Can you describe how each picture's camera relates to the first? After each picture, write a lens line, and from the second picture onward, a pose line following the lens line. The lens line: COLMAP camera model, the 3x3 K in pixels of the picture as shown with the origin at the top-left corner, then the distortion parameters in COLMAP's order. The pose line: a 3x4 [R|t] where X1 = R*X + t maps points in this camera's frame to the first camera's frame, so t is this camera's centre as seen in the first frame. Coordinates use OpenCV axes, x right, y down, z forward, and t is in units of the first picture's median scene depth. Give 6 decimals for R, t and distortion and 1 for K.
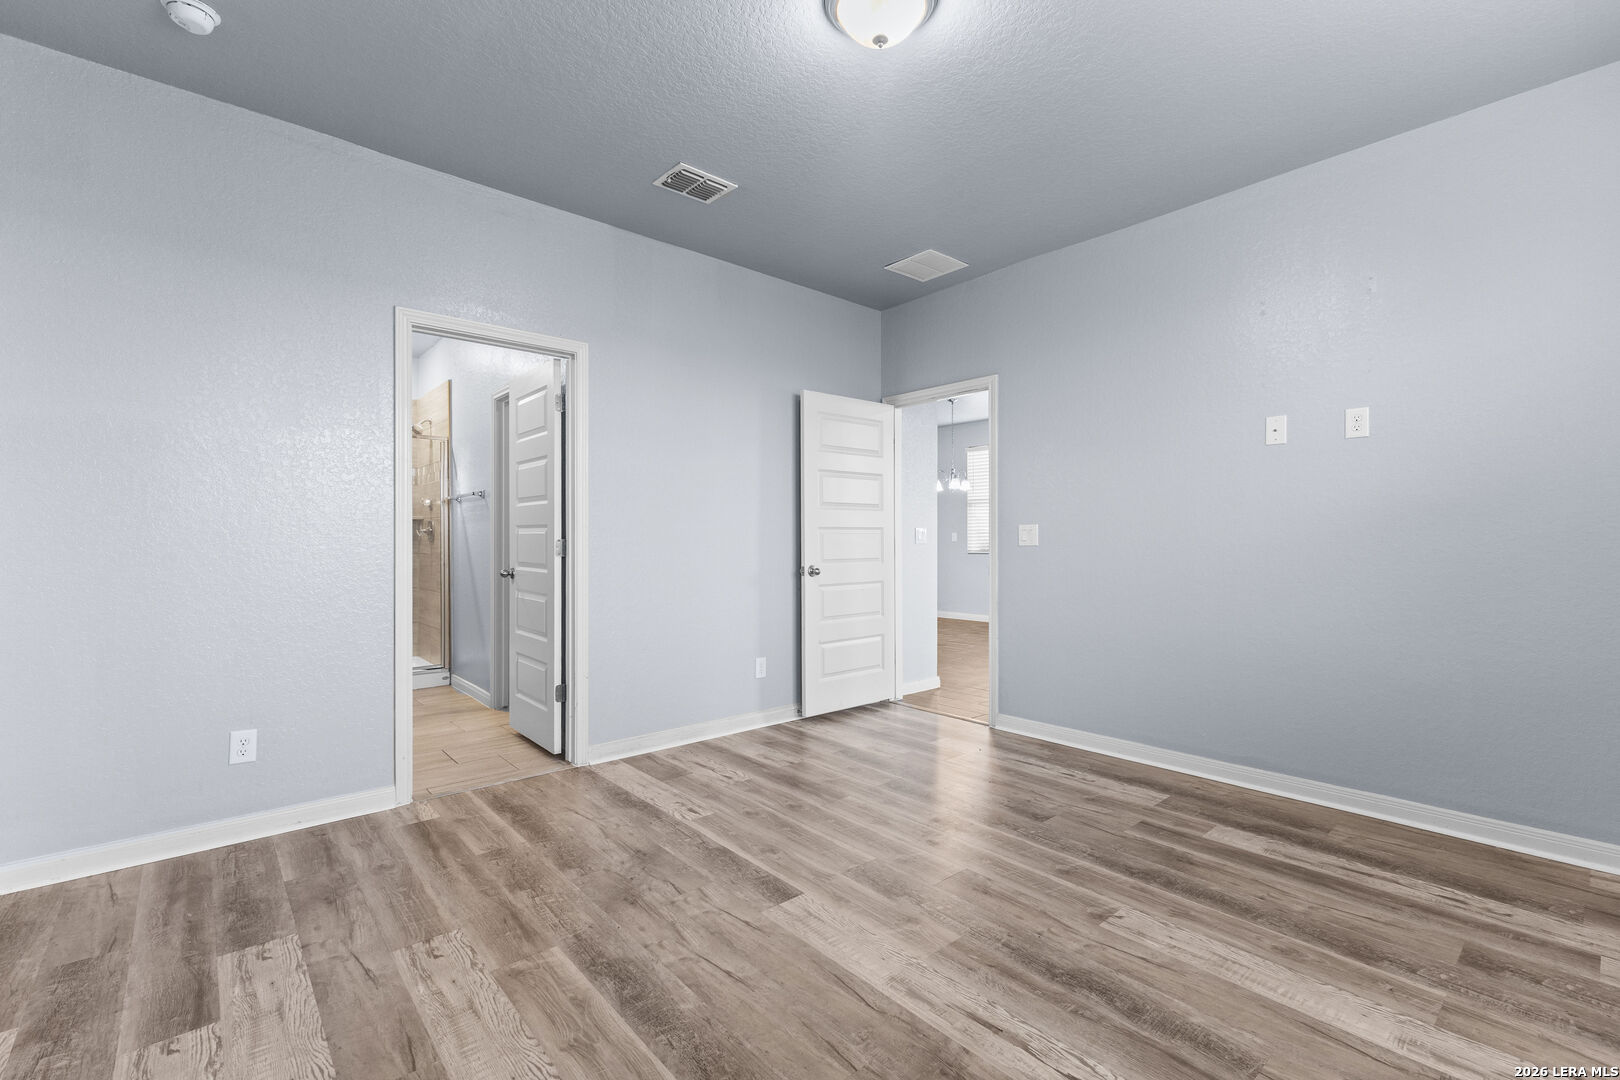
lens RADIAL K [[704.3, 0, 808.2], [0, 704.3, 542.8], [0, 0, 1]] dist [0.013390, -0.001959]
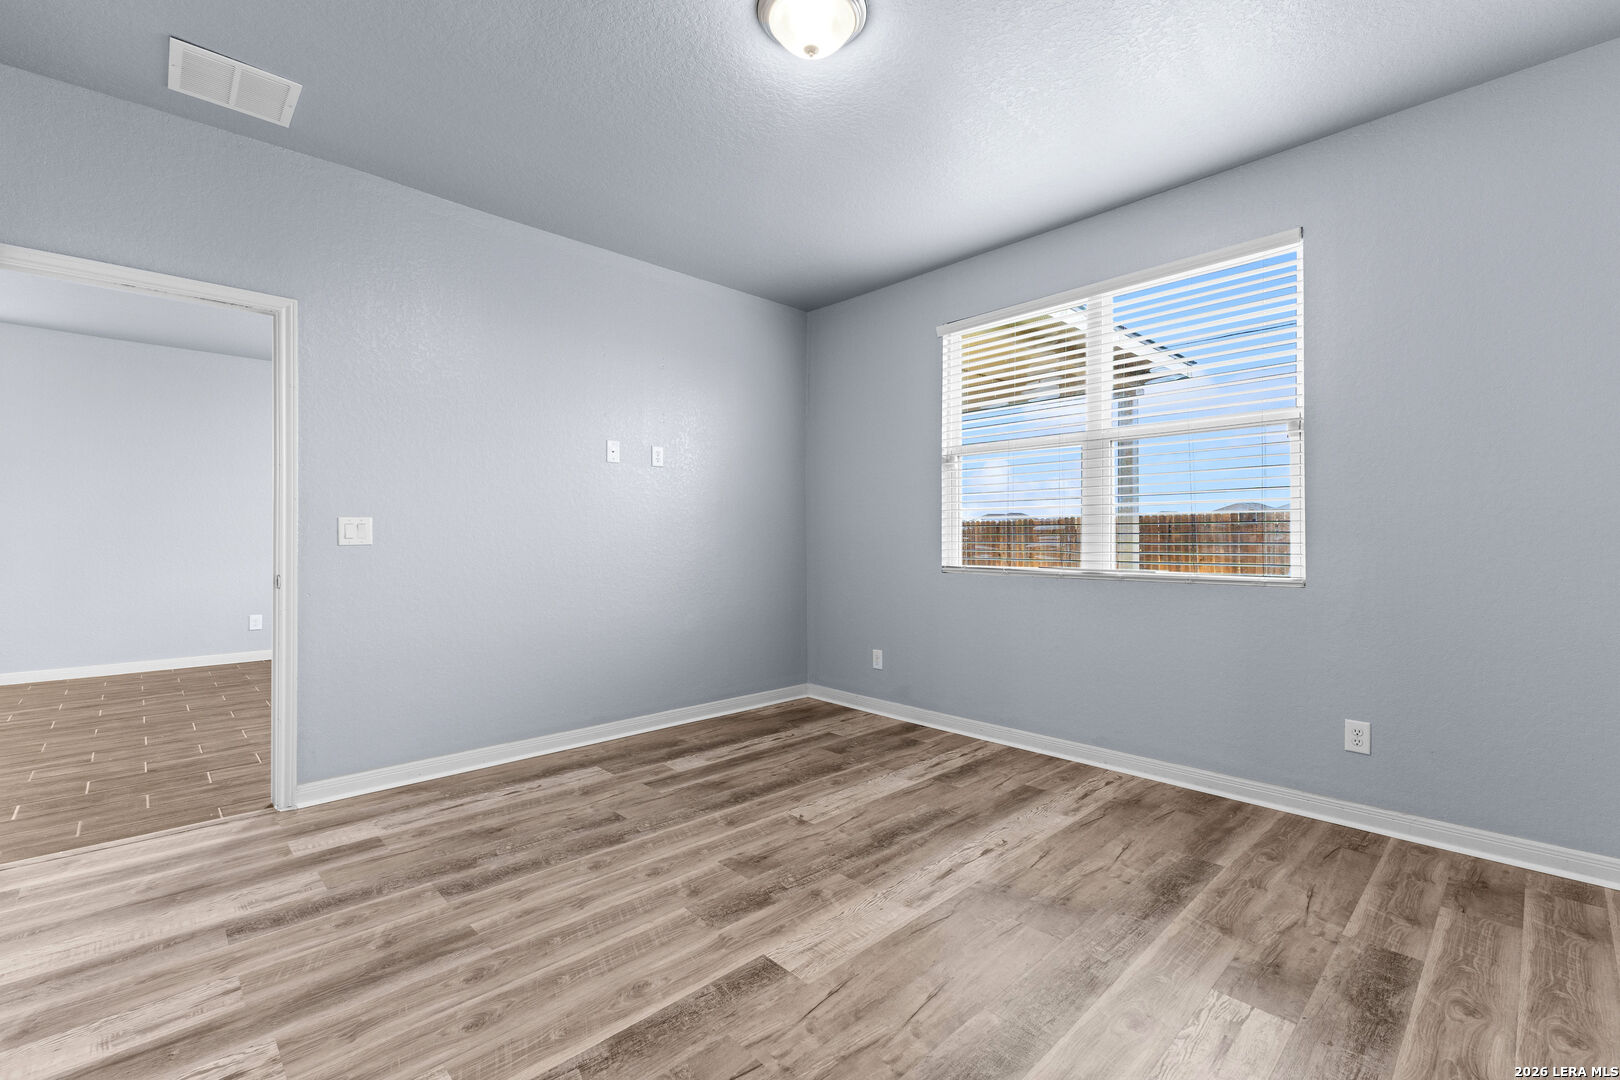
lens RADIAL K [[704.3, 0, 812.4], [0, 704.3, 536.8], [0, 0, 1]] dist [0.013390, -0.001959]
pose [[-0.054133, 0.005034, 0.998521, -0.815060], [0.002765, 0.999984, -0.004891, 0.001270], [-0.998530, 0.002496, -0.054146, 0.940392]]
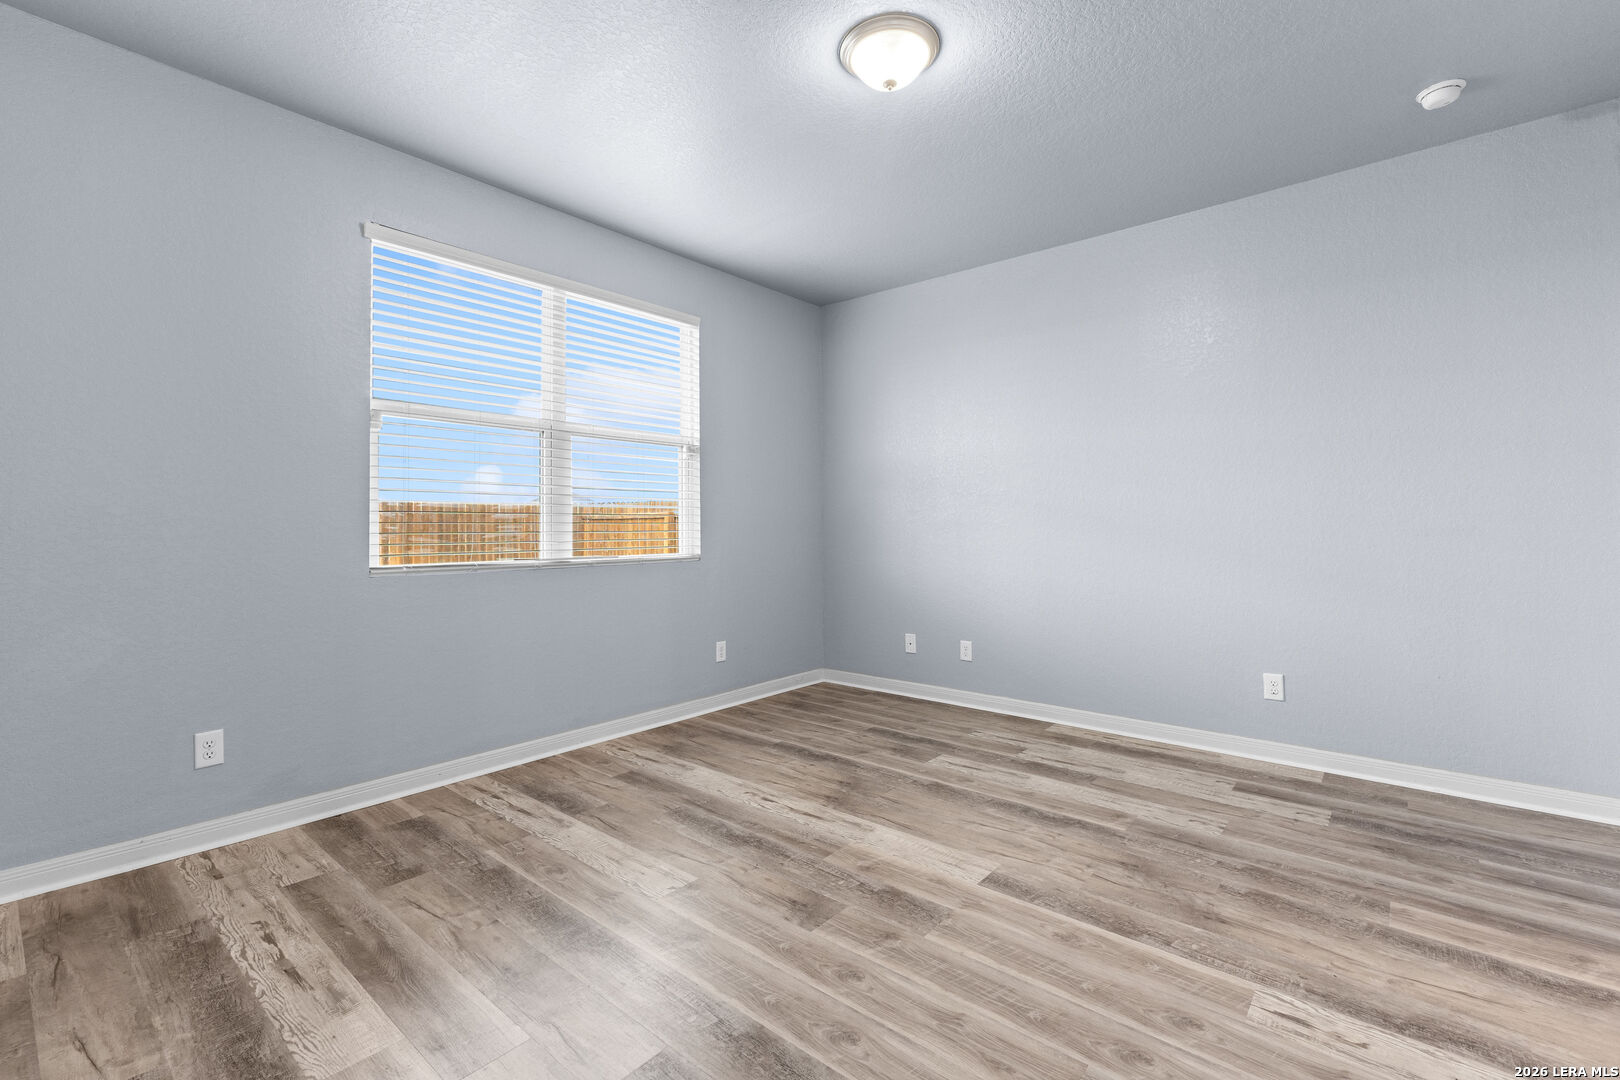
lens RADIAL K [[704.3, 0, 811.4], [0, 704.3, 524.8], [0, 0, 1]] dist [0.013390, -0.001959]
pose [[-0.986932, 0.004912, -0.161063, 0.359976], [0.005116, 0.999987, -0.000851, -0.003615], [0.161057, -0.001664, -0.986944, 1.842985]]
